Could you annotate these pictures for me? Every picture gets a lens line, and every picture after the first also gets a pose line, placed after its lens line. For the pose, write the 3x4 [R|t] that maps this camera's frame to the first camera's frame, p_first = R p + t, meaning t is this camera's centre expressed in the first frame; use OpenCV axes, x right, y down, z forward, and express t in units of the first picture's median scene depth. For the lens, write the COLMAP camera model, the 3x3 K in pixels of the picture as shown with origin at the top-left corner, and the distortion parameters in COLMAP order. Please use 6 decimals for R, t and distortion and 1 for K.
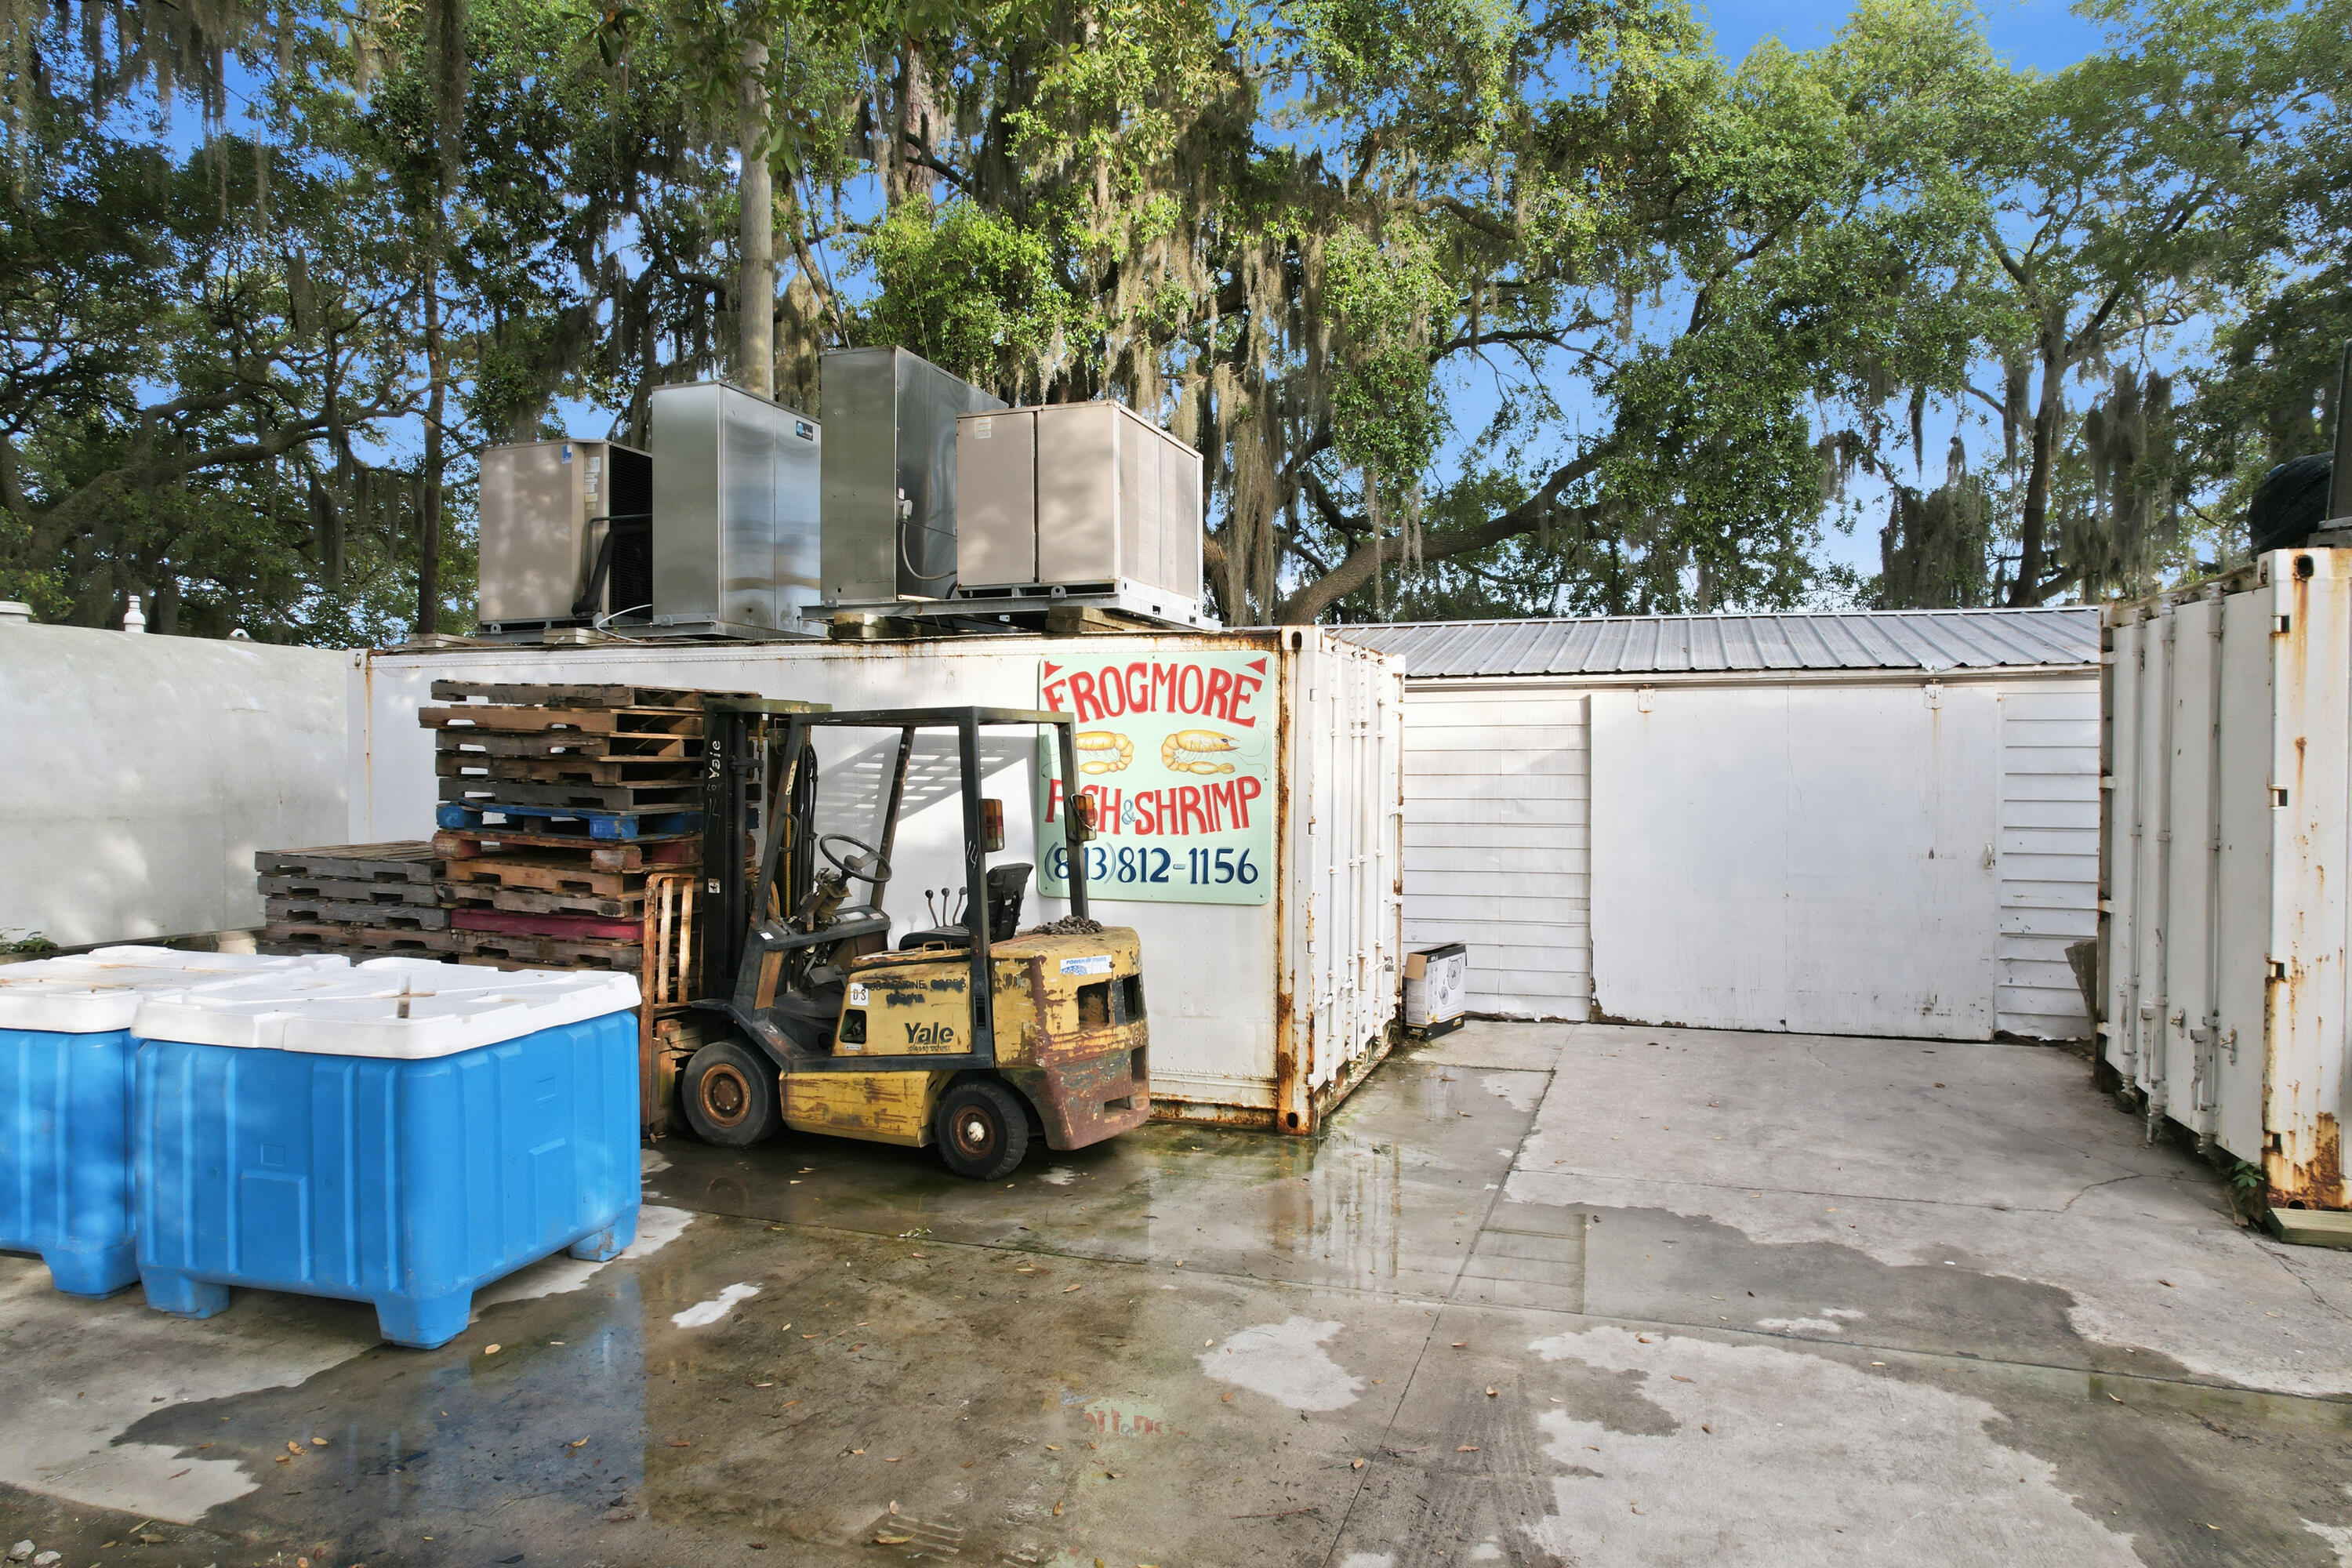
lens RADIAL K [[1481.3, 0, 1176.0], [0, 1481.3, 784.0], [0, 0, 1]] dist [-0.041932, 0.002915]
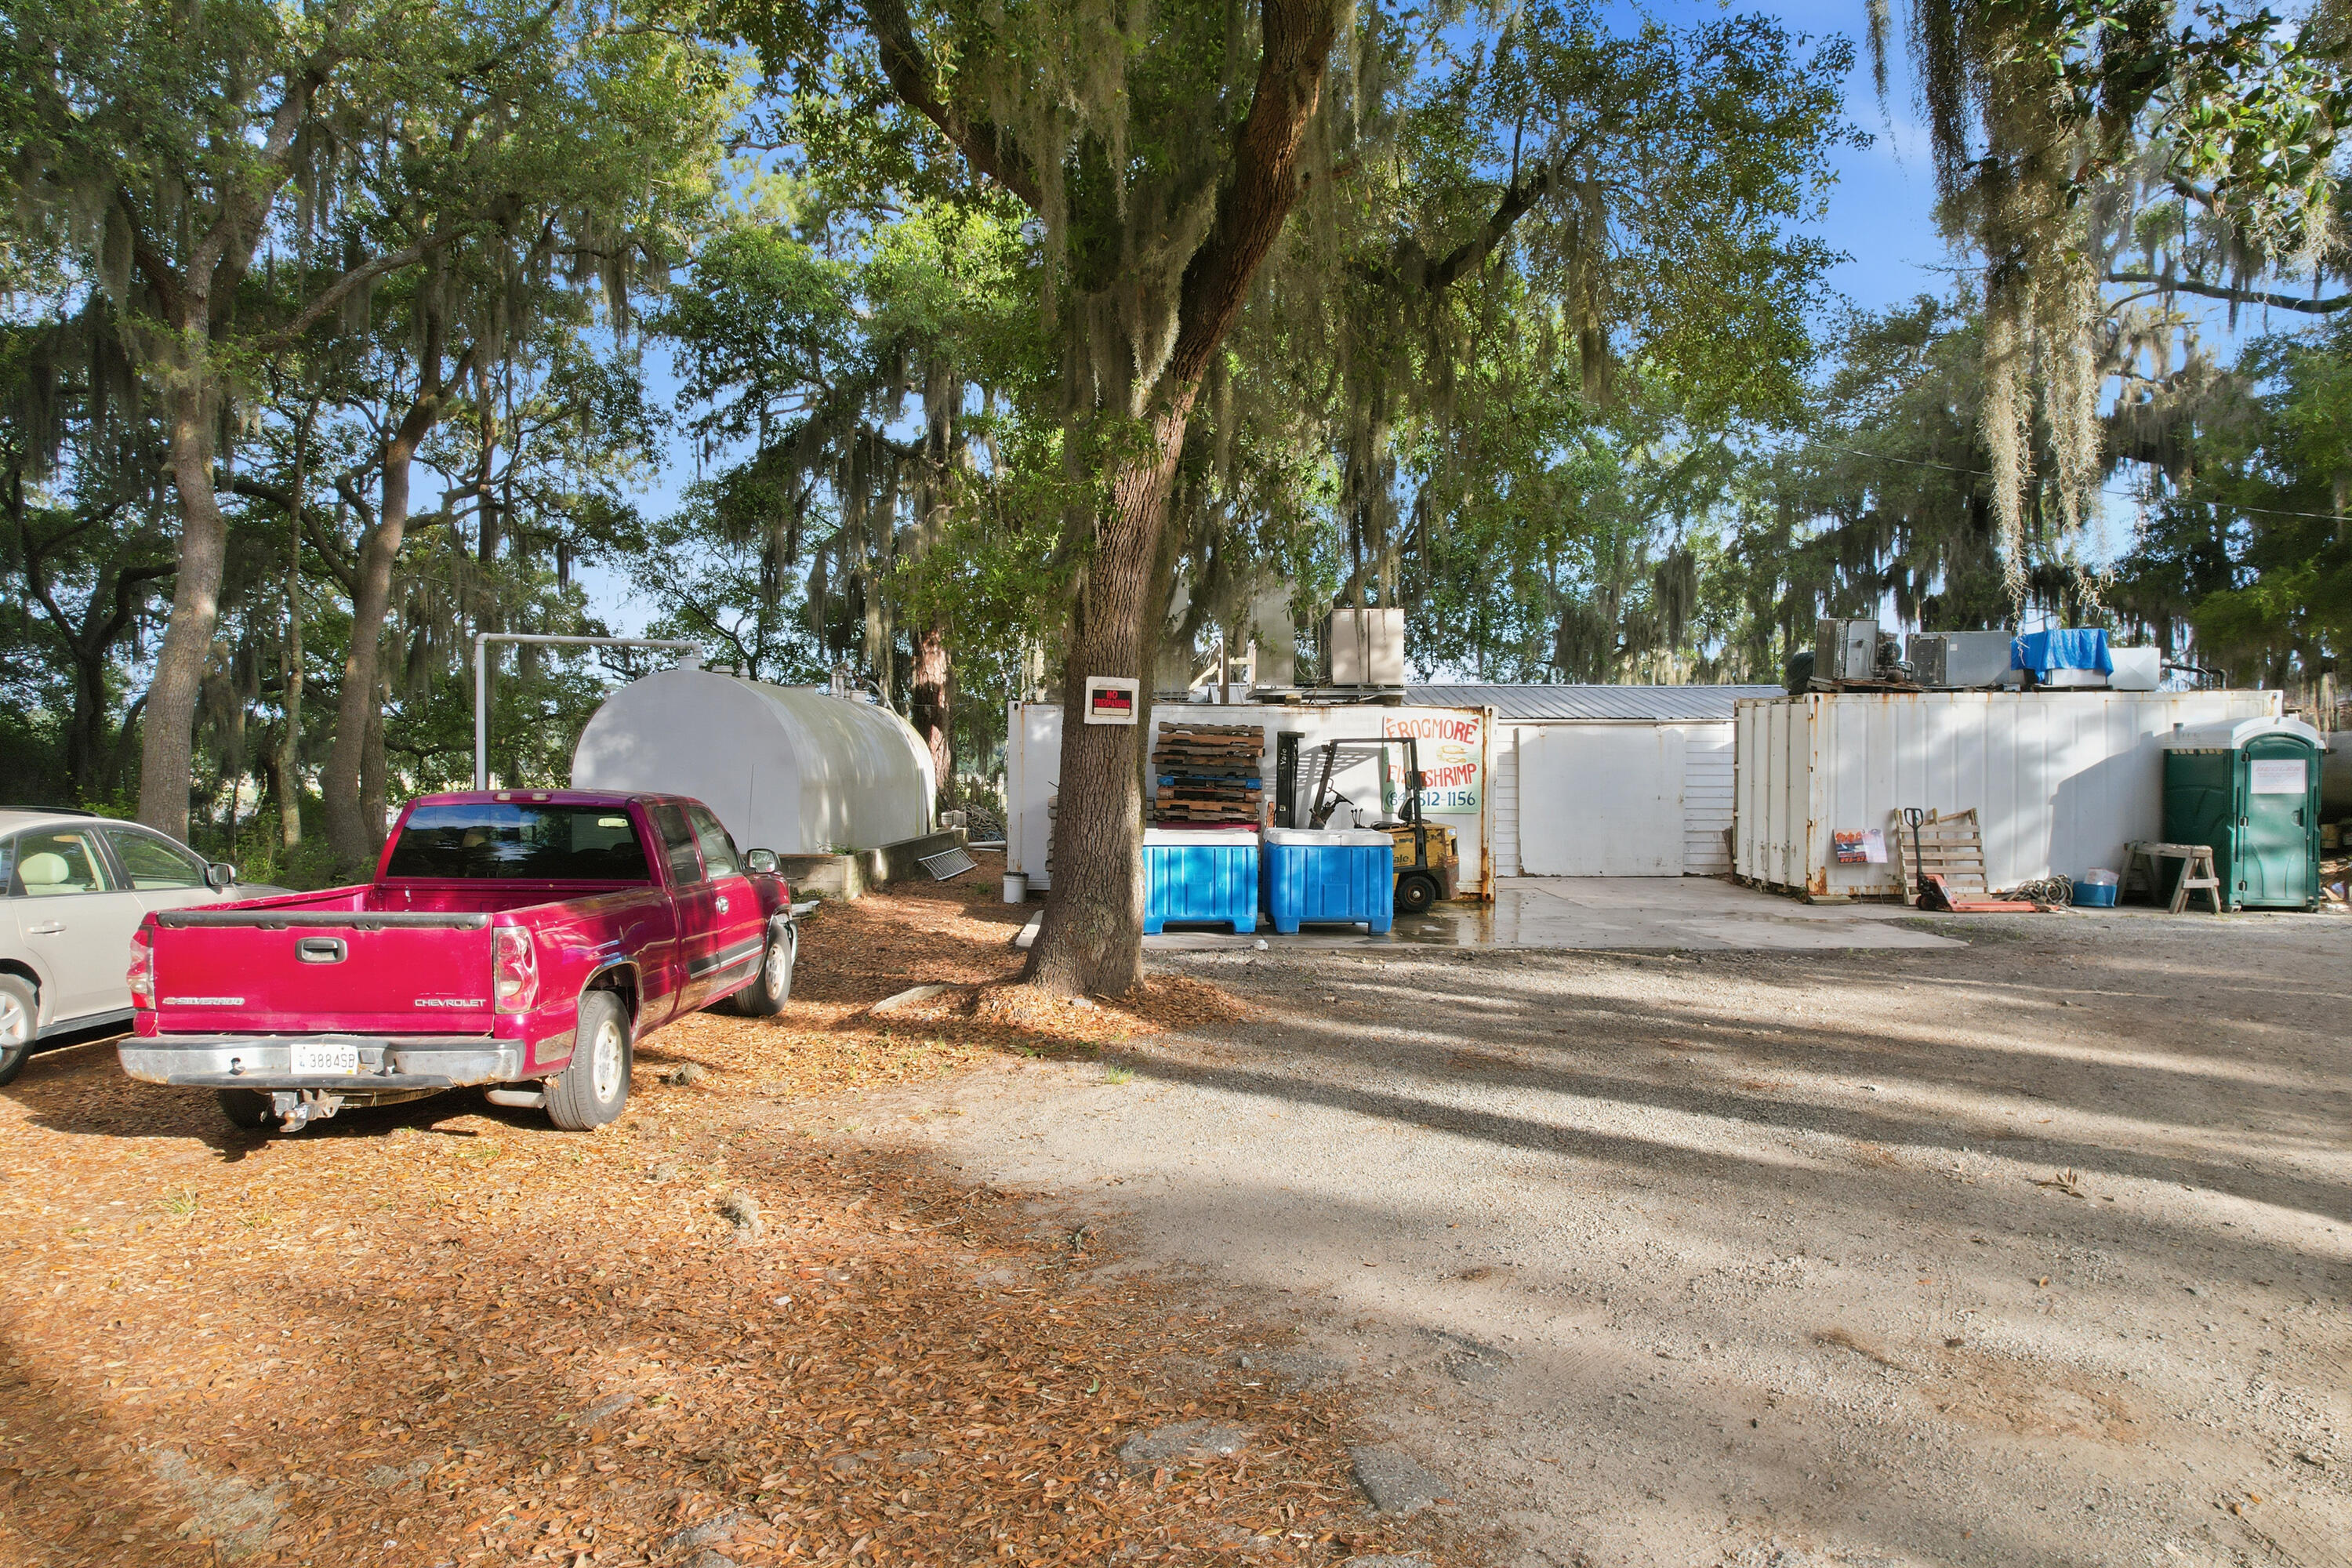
lens RADIAL K [[1481.3, 0, 1176.0], [0, 1481.3, 784.0], [0, 0, 1]] dist [-0.041932, 0.002915]
pose [[0.941364, -0.004145, 0.337367, -1.305405], [0.003900, 0.999991, 0.001404, 0.024843], [-0.337370, -0.000006, 0.941372, -1.251888]]
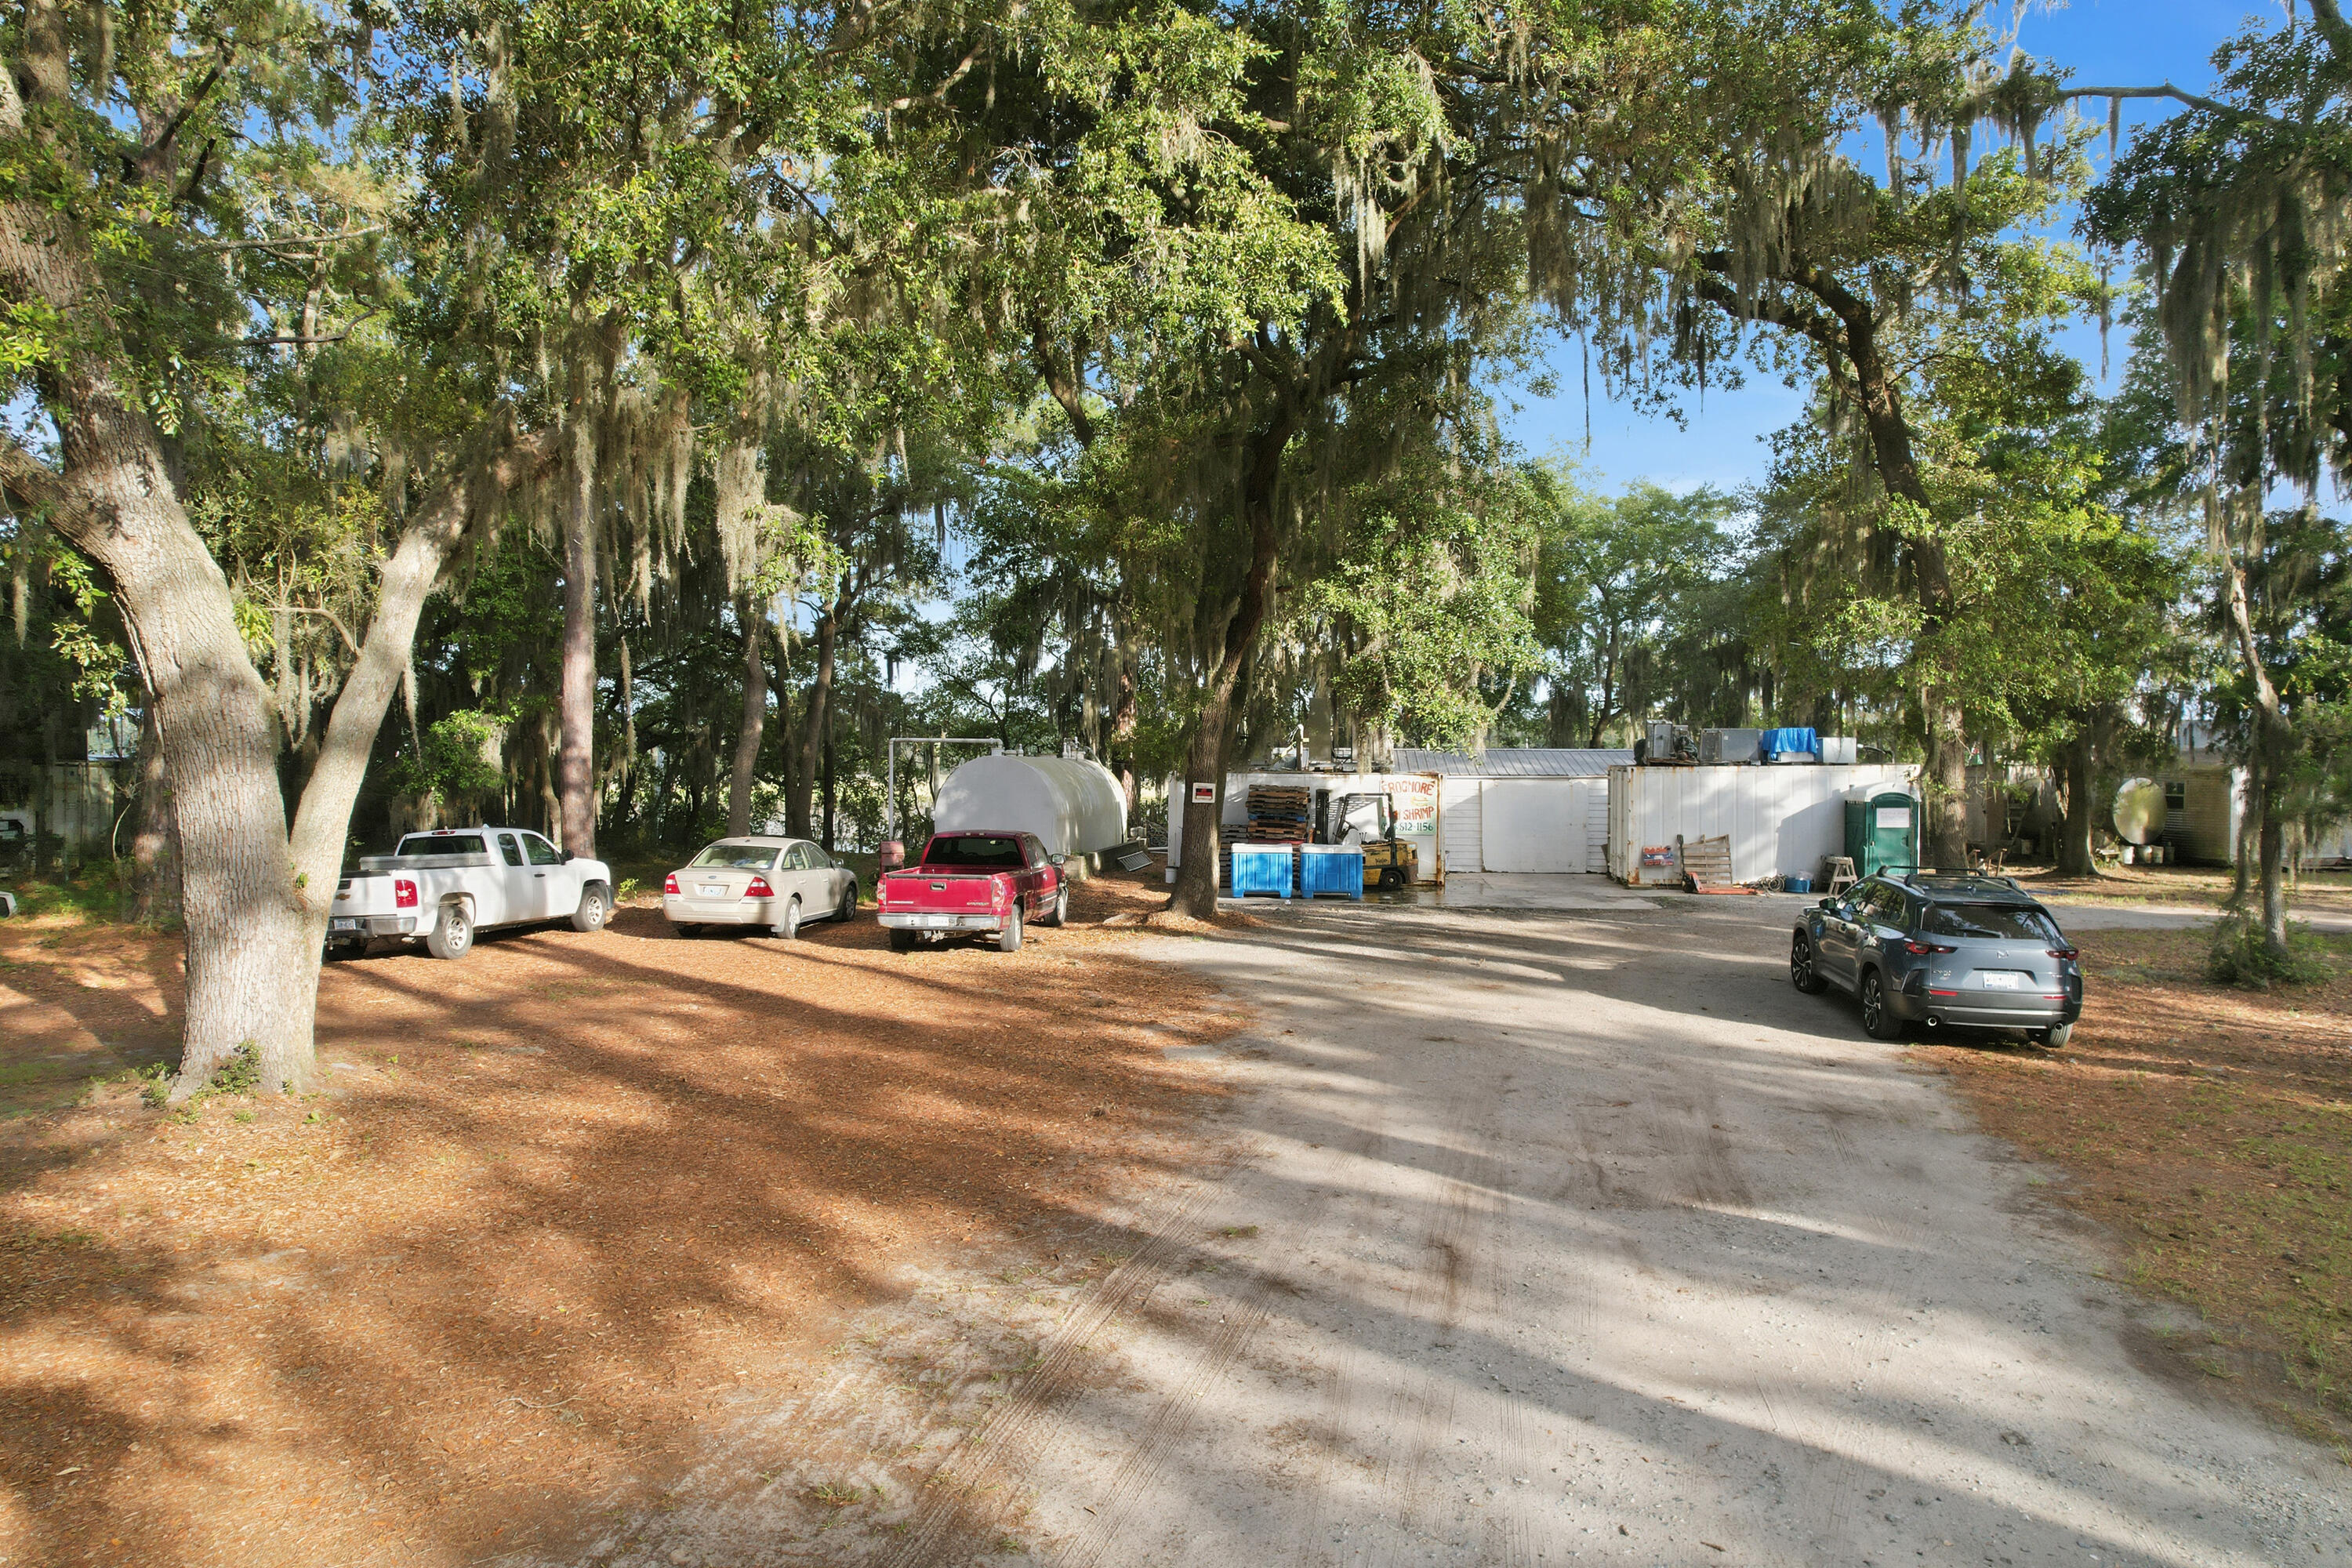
lens RADIAL K [[1481.3, 0, 1176.0], [0, 1481.3, 784.0], [0, 0, 1]] dist [-0.041932, 0.002915]
pose [[0.975863, -0.001414, 0.218379, -1.693659], [0.000975, 0.999997, 0.002116, -0.083707], [-0.218381, -0.001852, 0.975862, -3.231122]]
